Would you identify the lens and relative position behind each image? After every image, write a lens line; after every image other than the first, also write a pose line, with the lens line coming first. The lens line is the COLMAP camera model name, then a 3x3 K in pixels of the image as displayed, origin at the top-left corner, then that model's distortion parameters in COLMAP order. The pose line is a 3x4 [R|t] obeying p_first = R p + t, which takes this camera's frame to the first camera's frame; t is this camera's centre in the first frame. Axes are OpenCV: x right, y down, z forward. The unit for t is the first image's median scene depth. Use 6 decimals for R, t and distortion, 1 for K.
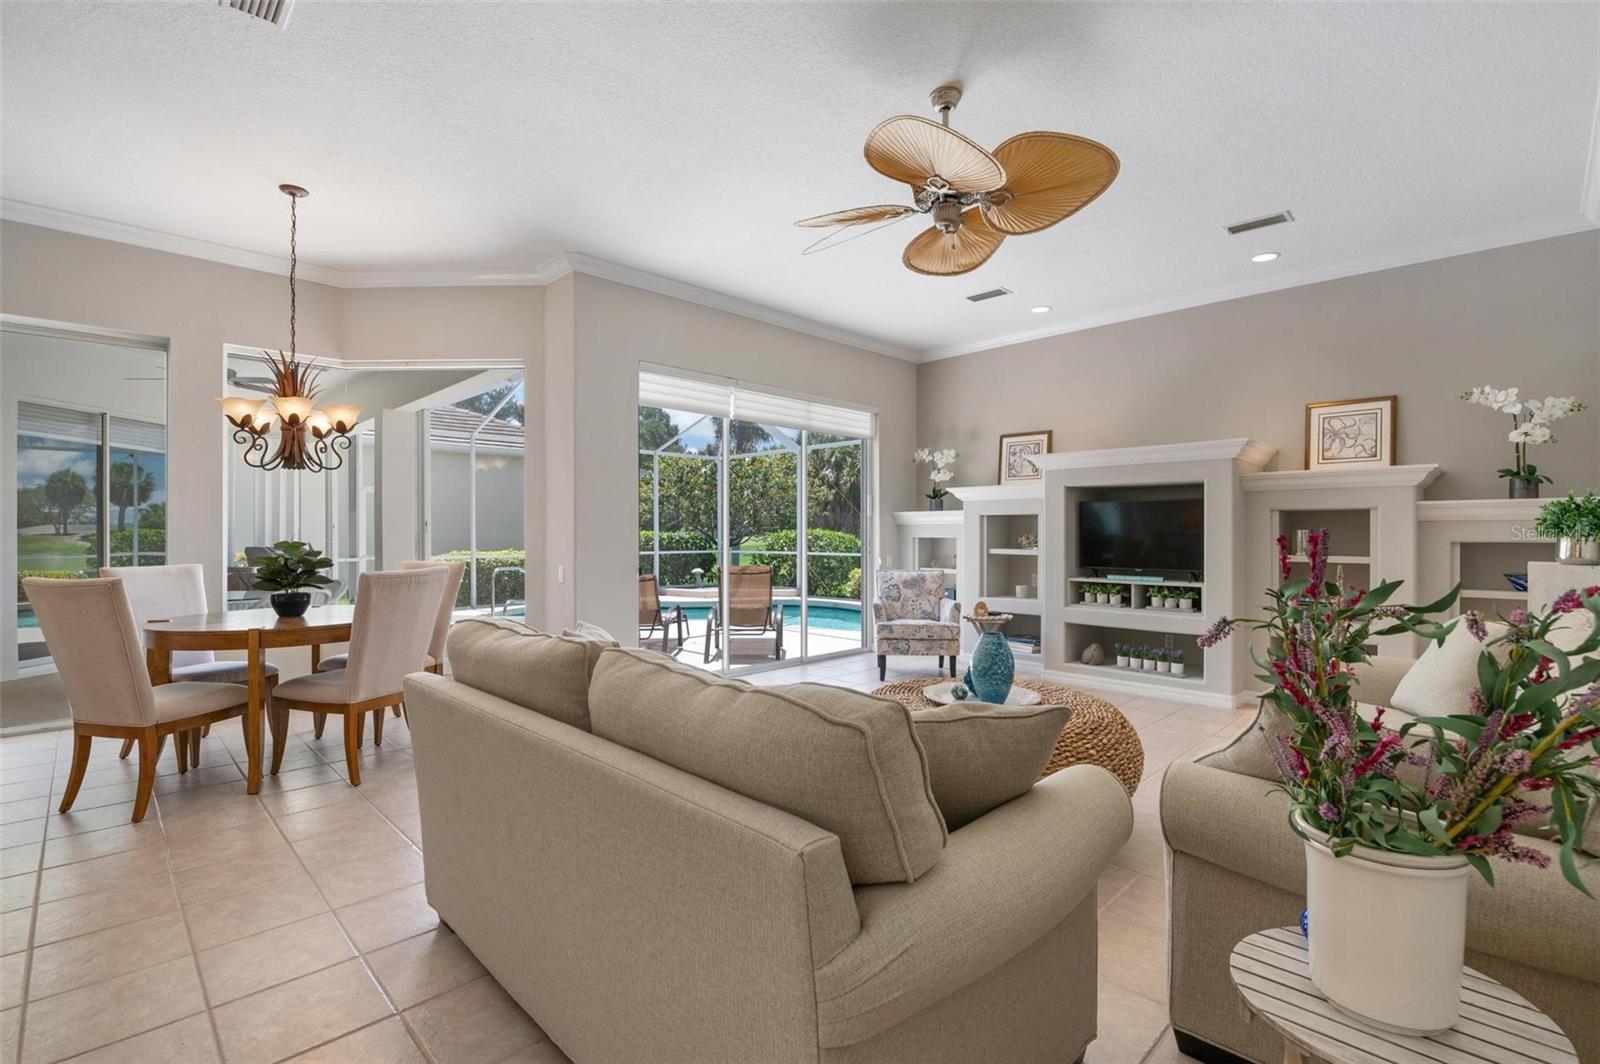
lens RADIAL K [[720.0, 0, 805.4], [0, 720.0, 533.5], [0, 0, 1]] dist [0.001263, -0.012027]
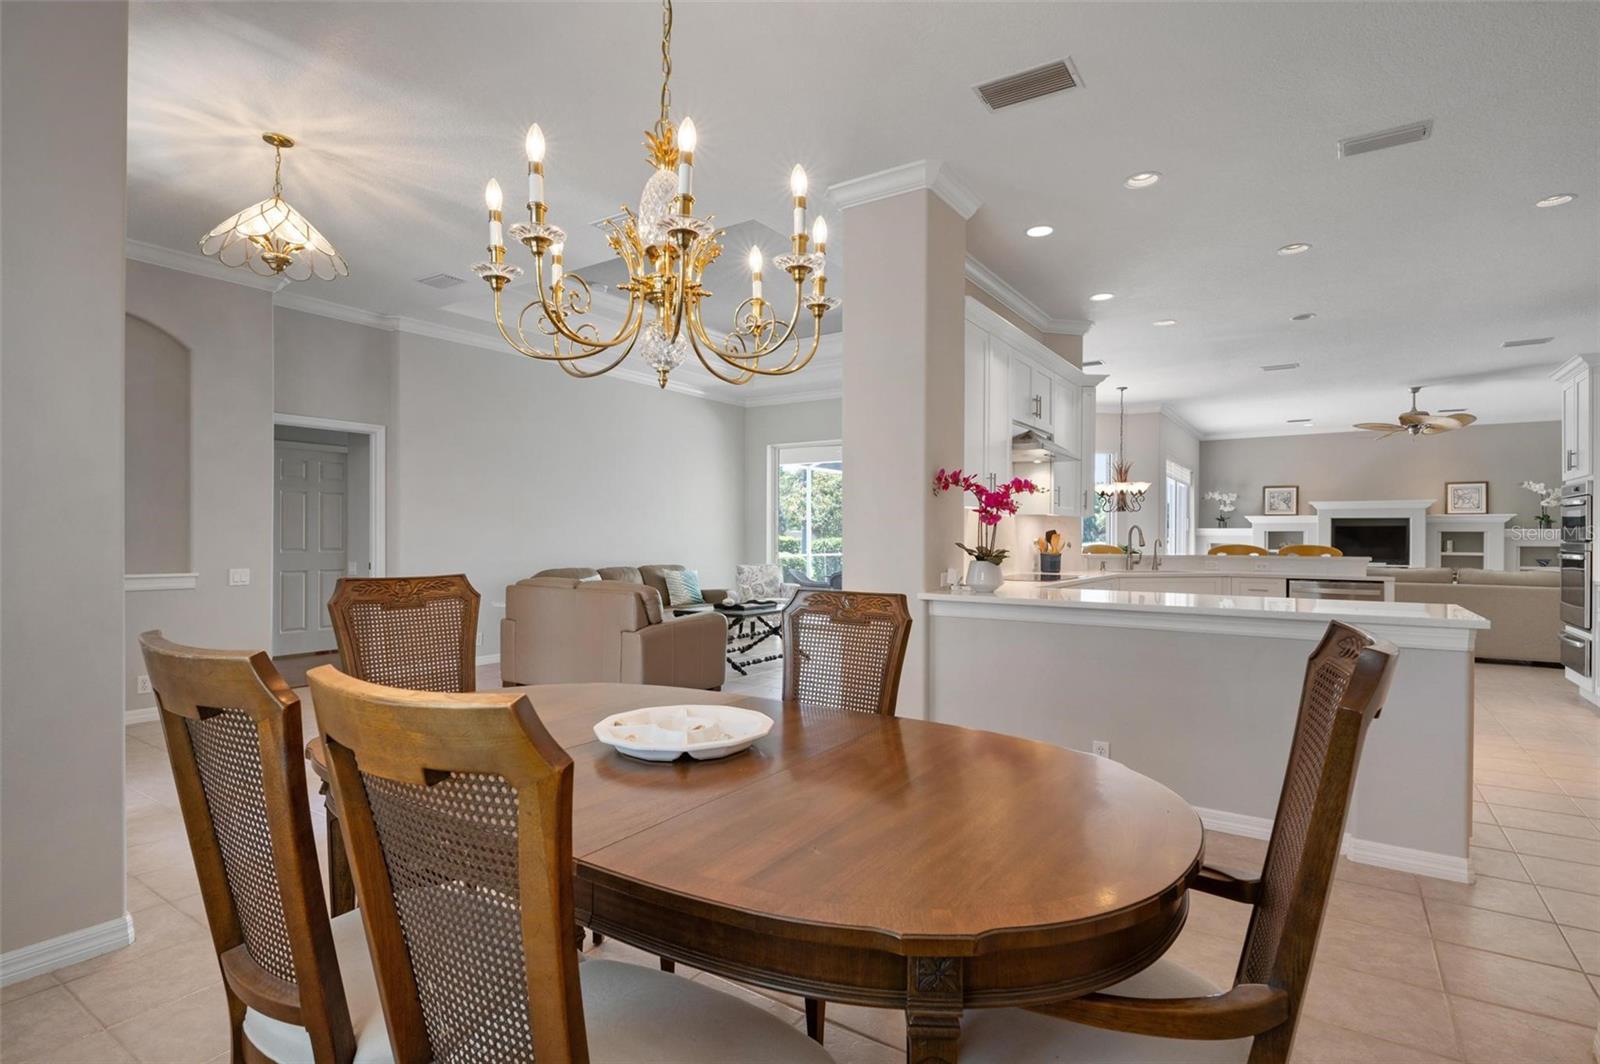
lens RADIAL K [[788.1, 0, 805.3], [0, 788.1, 538.9], [0, 0, 1]] dist [0.001150, -0.007014]
pose [[0.980728, 0.006337, 0.195273, -1.565061], [-0.006504, 0.999979, 0.000217, 0.001570], [-0.195267, -0.001483, 0.980749, -0.892156]]
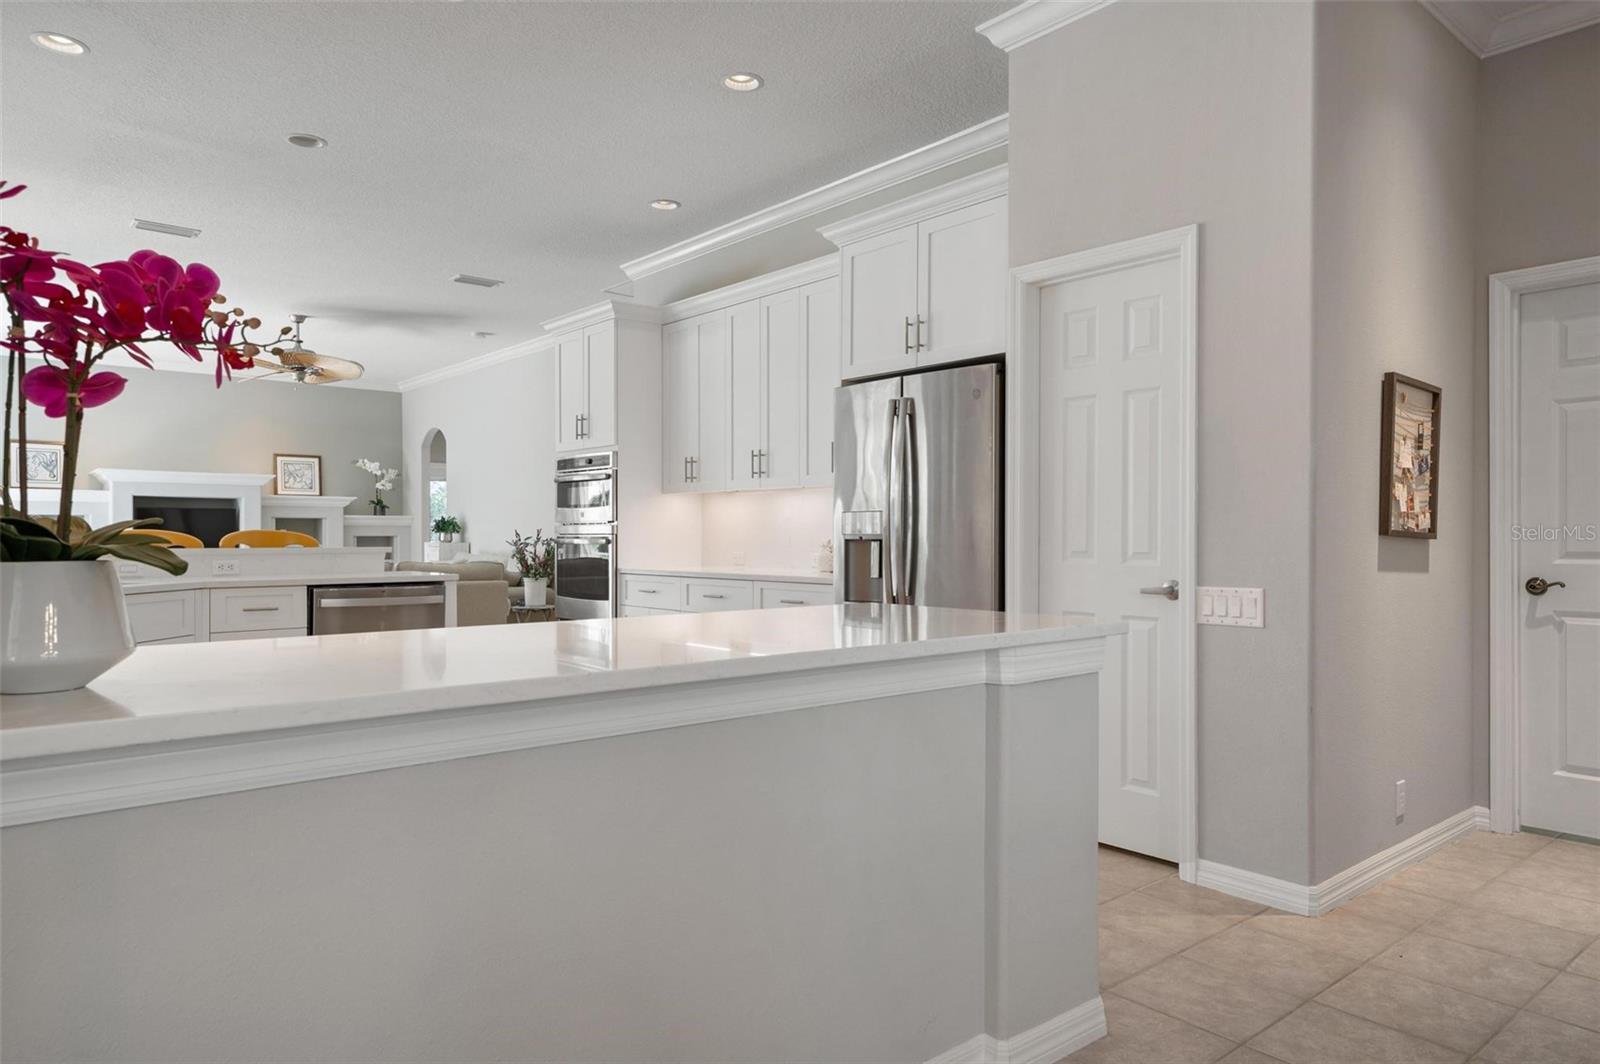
lens RADIAL K [[1015.8, 0, 802.9], [0, 1015.8, 536.6], [0, 0, 1]] dist [0.027292, -0.002760]
pose [[0.081529, 0.001343, 0.996670, -1.469510], [0.002167, 0.999996, -0.001525, 0.016168], [-0.996669, 0.002284, 0.081526, -0.380552]]
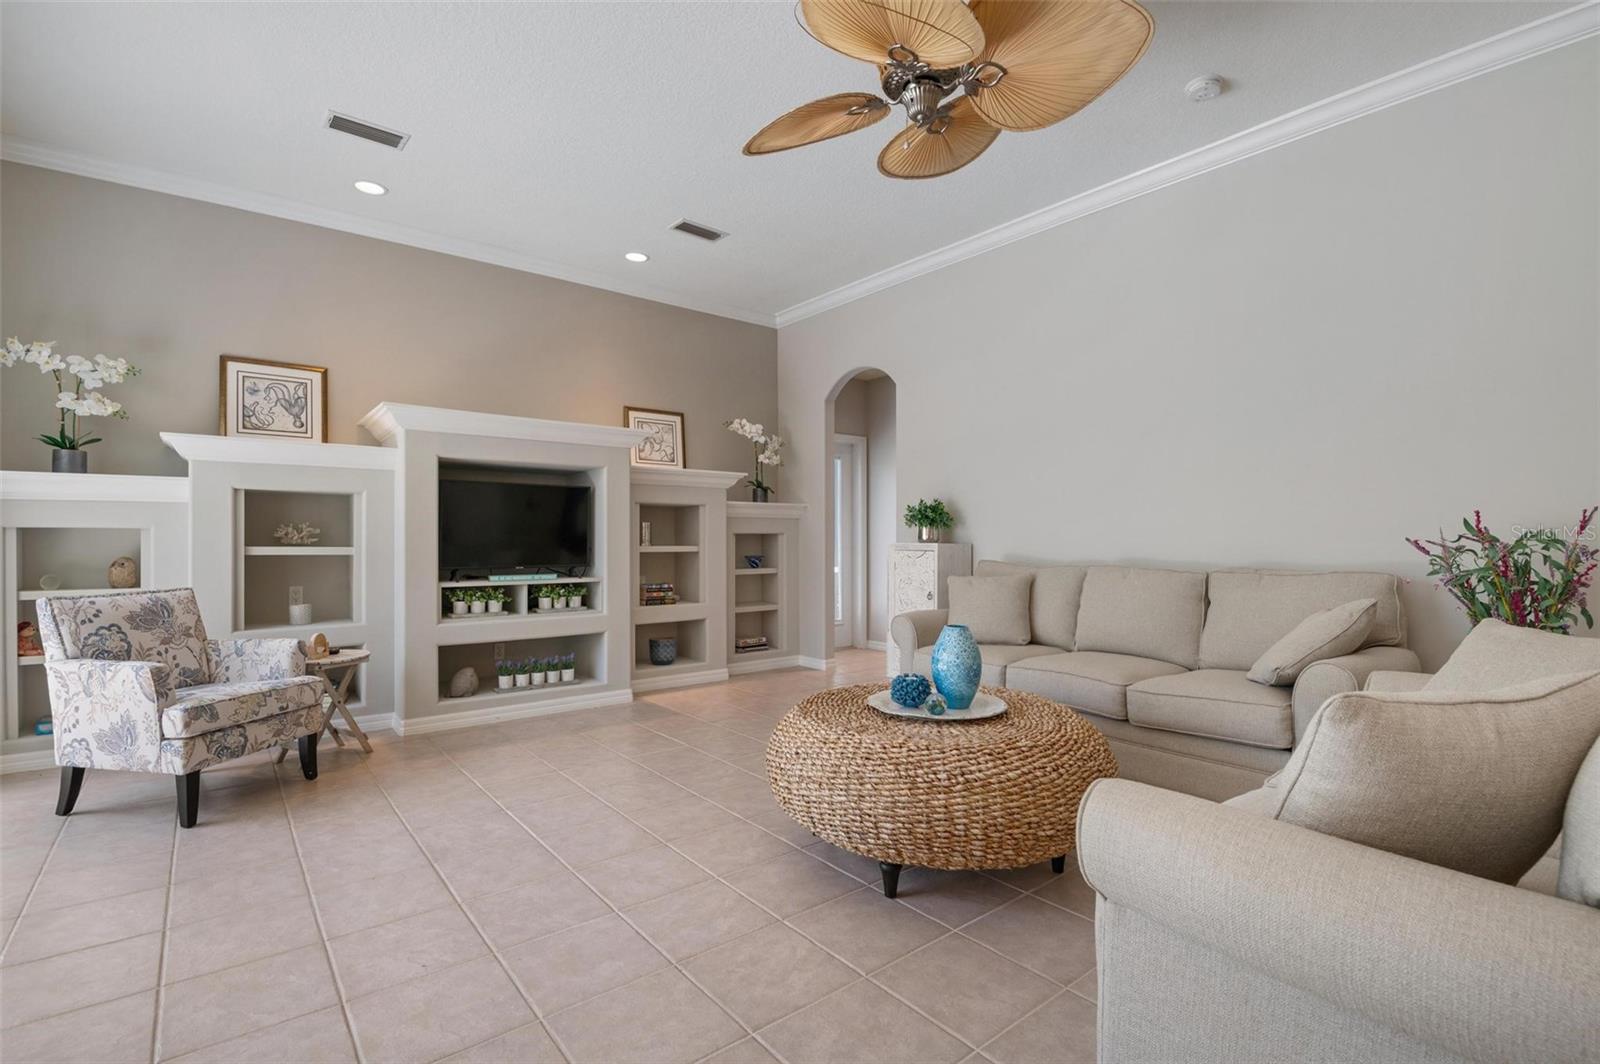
lens RADIAL K [[734.1, 0, 802.4], [0, 734.1, 539.6], [0, 0, 1]] dist [0.005341, -0.013198]
pose [[0.106933, 0.000205, 0.994266, -0.346433], [0.001373, 0.999999, -0.000354, 0.019465], [-0.994265, 0.001403, 0.106932, 0.590810]]
